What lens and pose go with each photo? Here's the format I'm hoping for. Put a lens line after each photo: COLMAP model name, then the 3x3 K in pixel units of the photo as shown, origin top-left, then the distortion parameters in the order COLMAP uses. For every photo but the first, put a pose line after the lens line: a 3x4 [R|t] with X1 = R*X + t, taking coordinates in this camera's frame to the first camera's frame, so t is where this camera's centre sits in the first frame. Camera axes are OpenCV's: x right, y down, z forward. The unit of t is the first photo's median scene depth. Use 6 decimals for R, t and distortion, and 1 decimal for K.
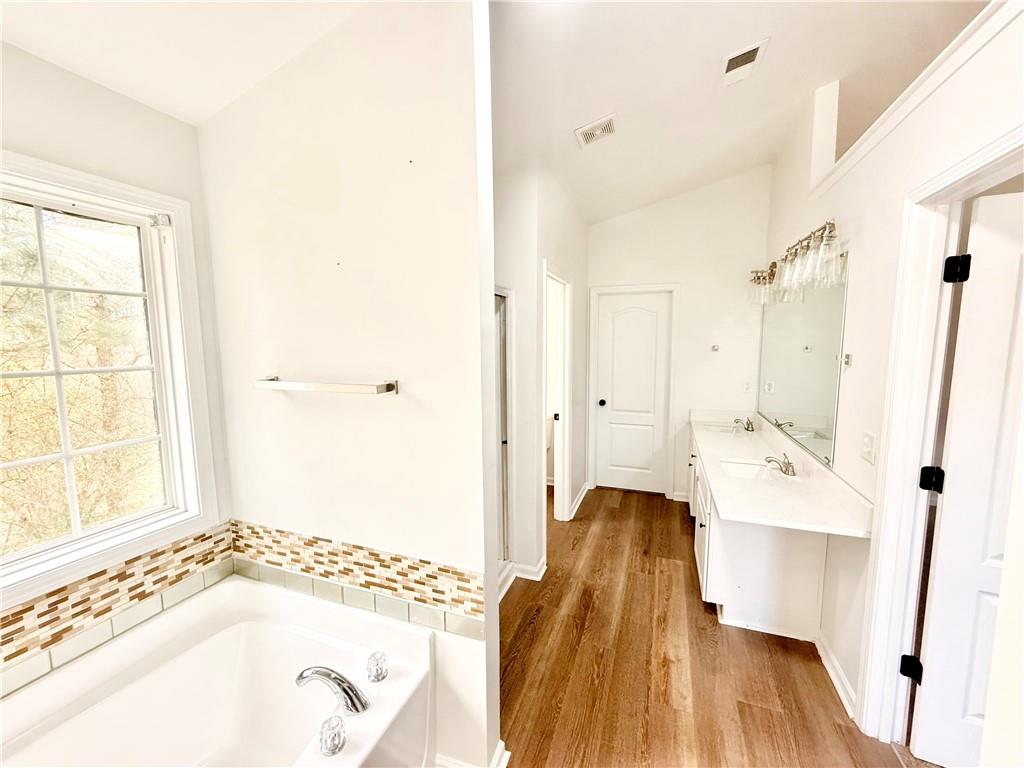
lens RADIAL K [[410.9, 0, 510.9], [0, 410.9, 388.0], [0, 0, 1]] dist [0.000526, 0.000093]
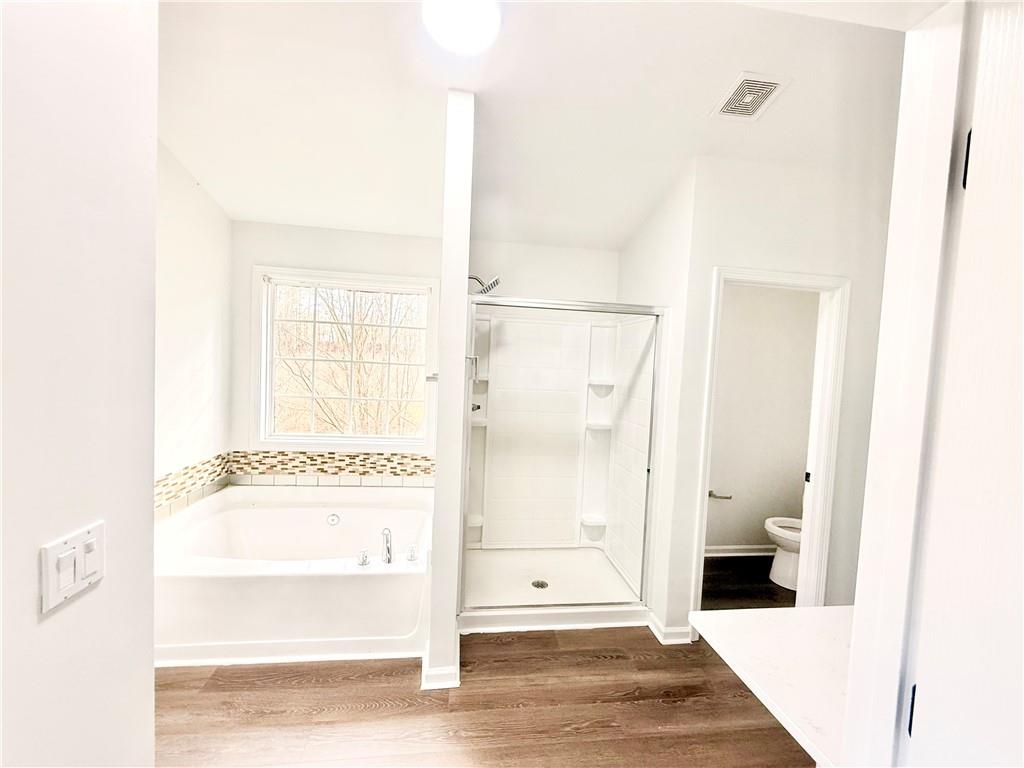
lens RADIAL K [[410.9, 0, 509.5], [0, 410.9, 381.1], [0, 0, 1]] dist [0.000526, 0.000093]
pose [[0.468995, 0.064402, -0.880850, 1.033850], [-0.150128, 0.988637, -0.007650, -0.023189], [0.870348, 0.135828, 0.473334, 0.405459]]
